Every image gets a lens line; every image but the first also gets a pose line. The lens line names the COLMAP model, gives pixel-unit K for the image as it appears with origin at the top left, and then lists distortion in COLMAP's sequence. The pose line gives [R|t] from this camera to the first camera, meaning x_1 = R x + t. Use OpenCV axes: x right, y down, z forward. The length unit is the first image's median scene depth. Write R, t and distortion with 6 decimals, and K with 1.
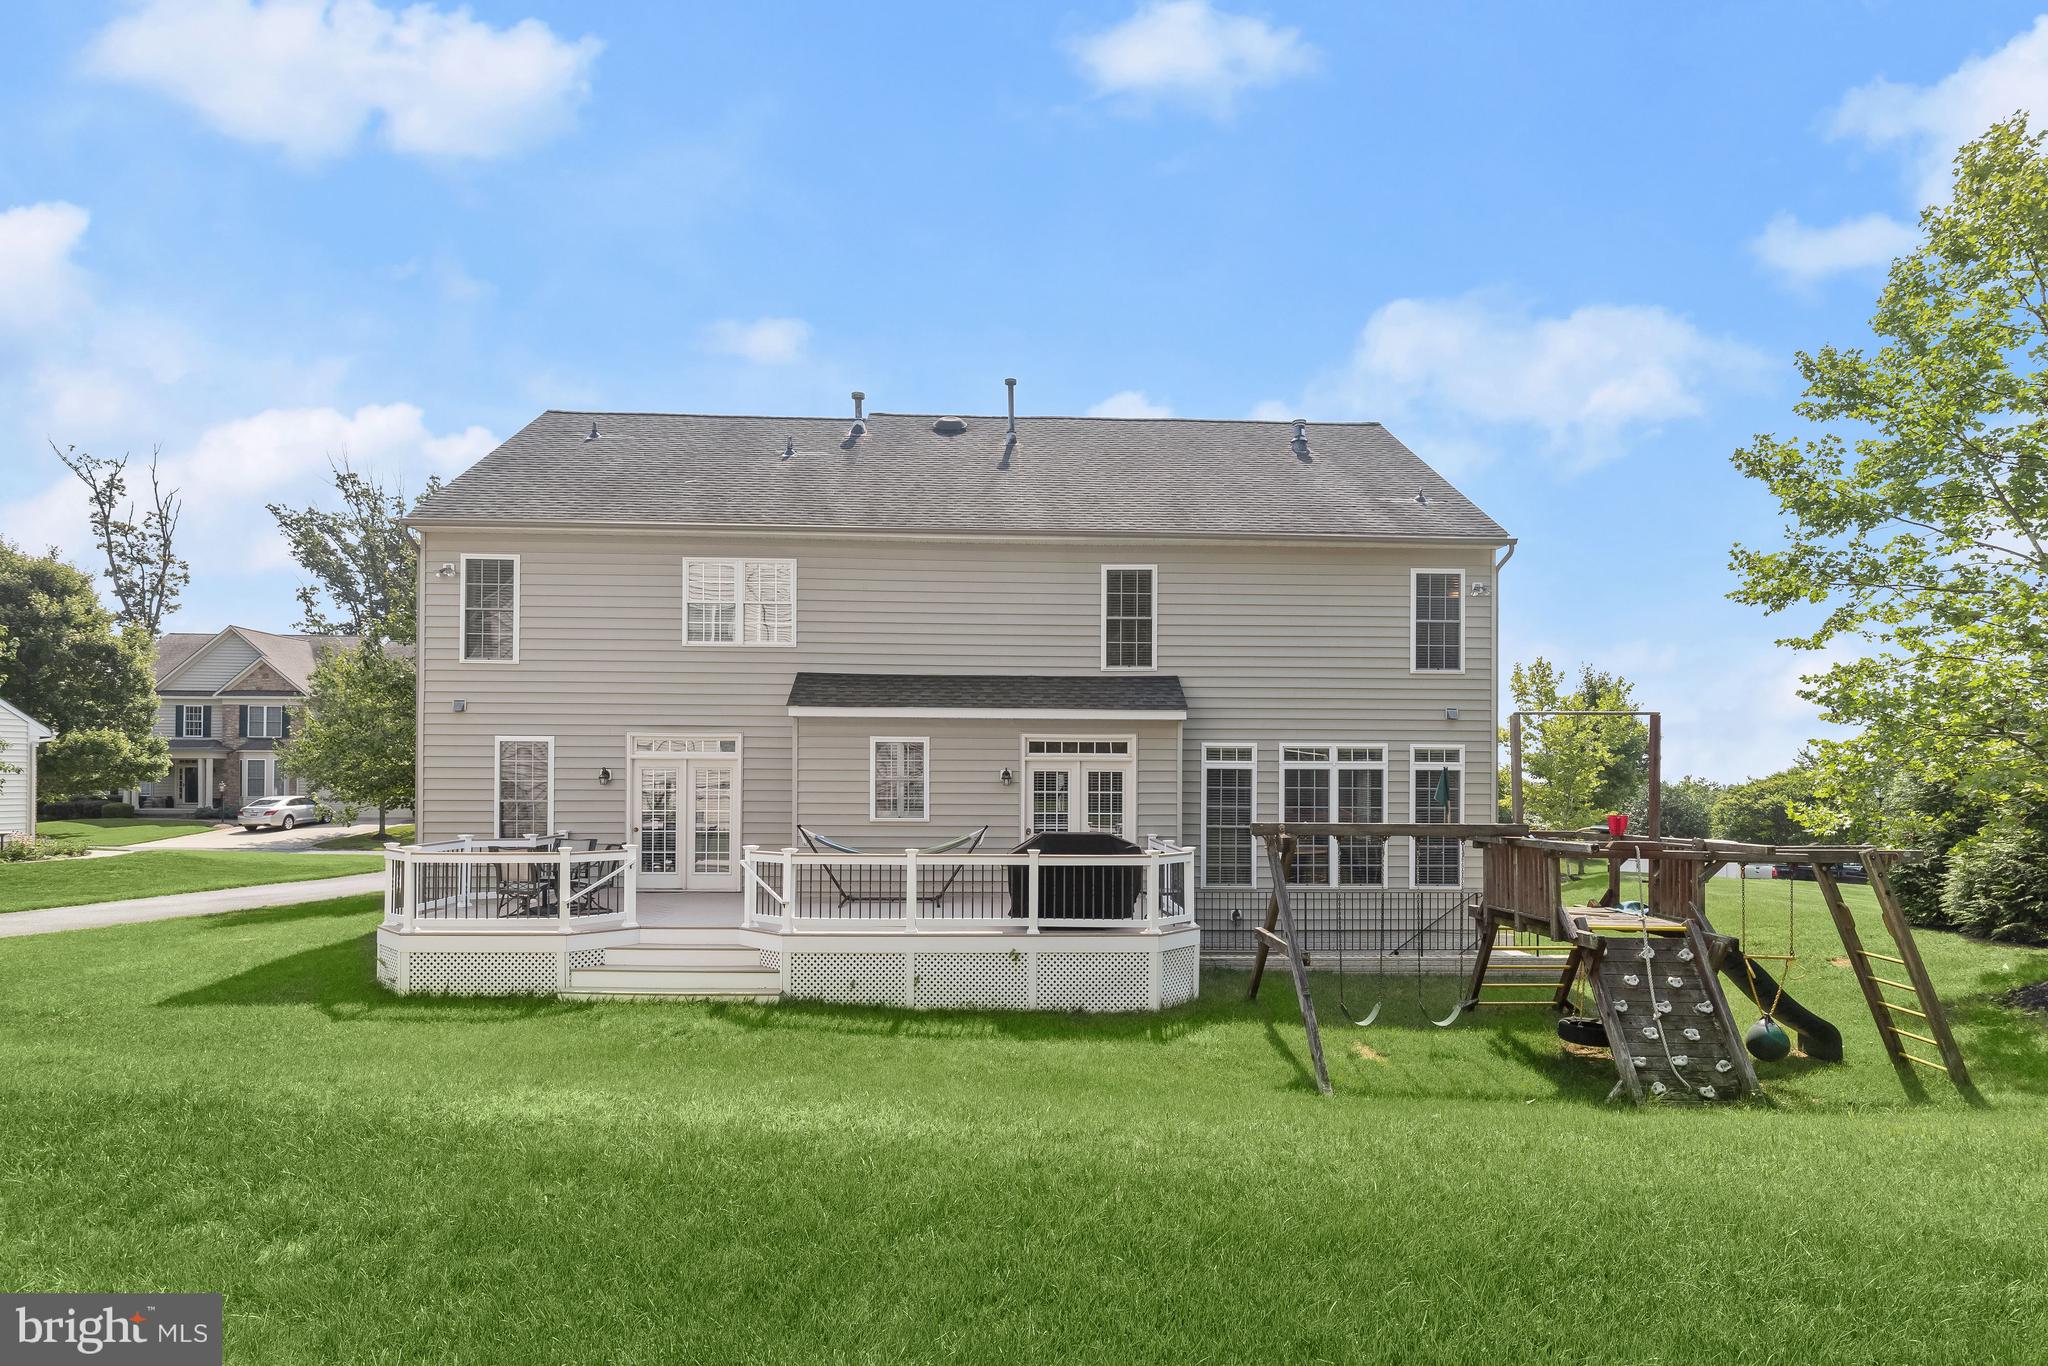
lens RADIAL K [[1038.1, 0, 1024.9], [0, 1038.1, 770.3], [0, 0, 1]] dist [0.000855, -0.000099]
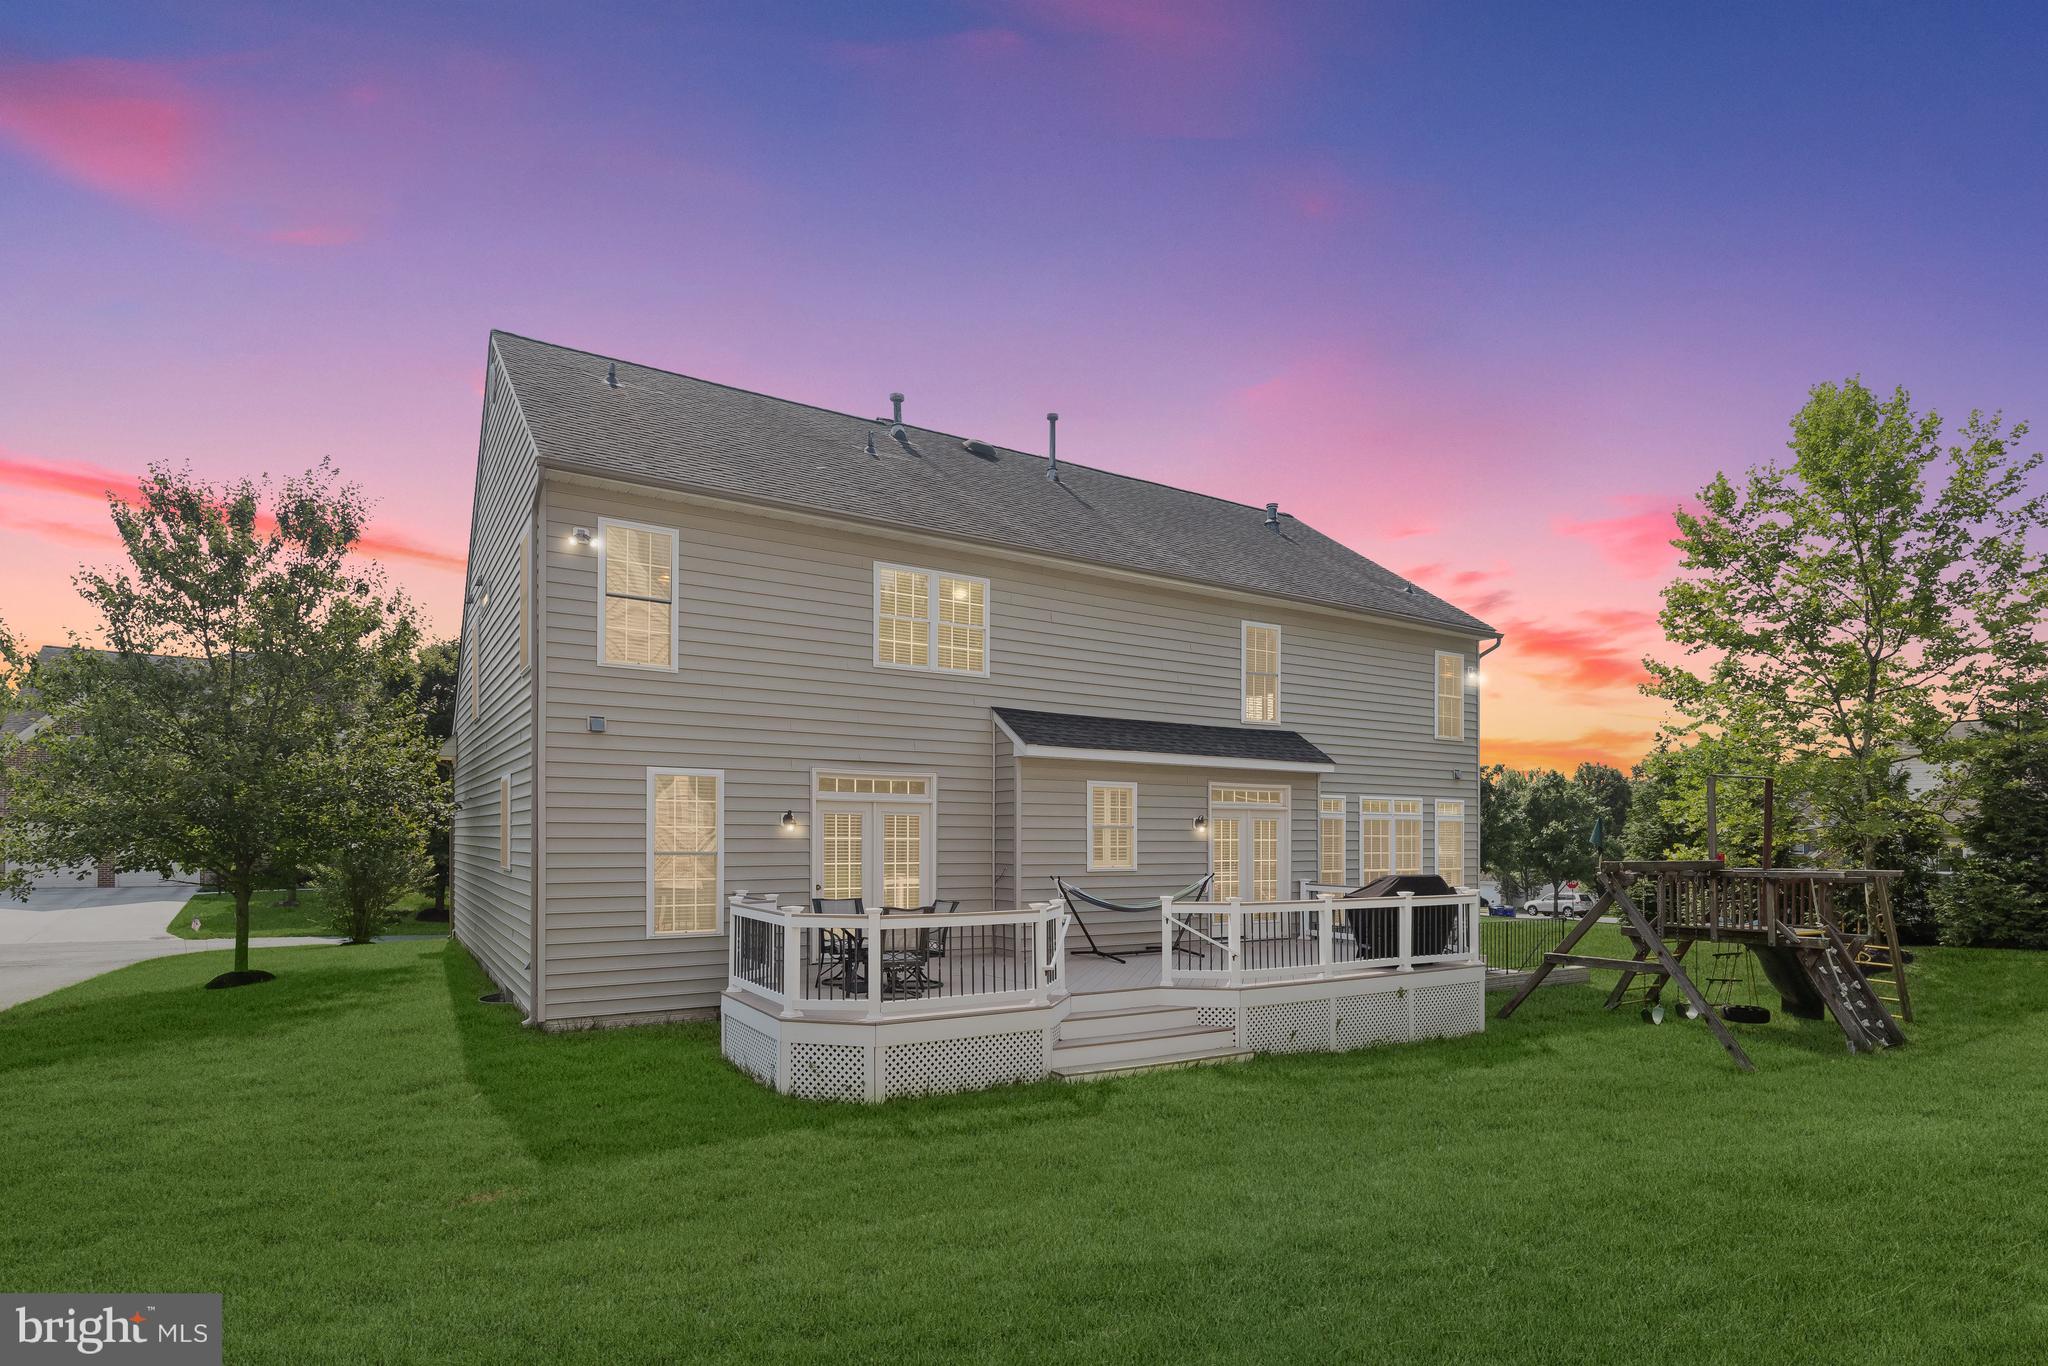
lens RADIAL K [[1054.8, 0, 1022.6], [0, 1054.8, 836.1], [0, 0, 1]] dist [-0.002702, -0.000342]
pose [[0.866976, -0.000343, 0.498350, -0.649664], [-0.003316, 0.999974, 0.006456, 0.010985], [-0.498339, -0.007250, 0.866952, 0.200749]]
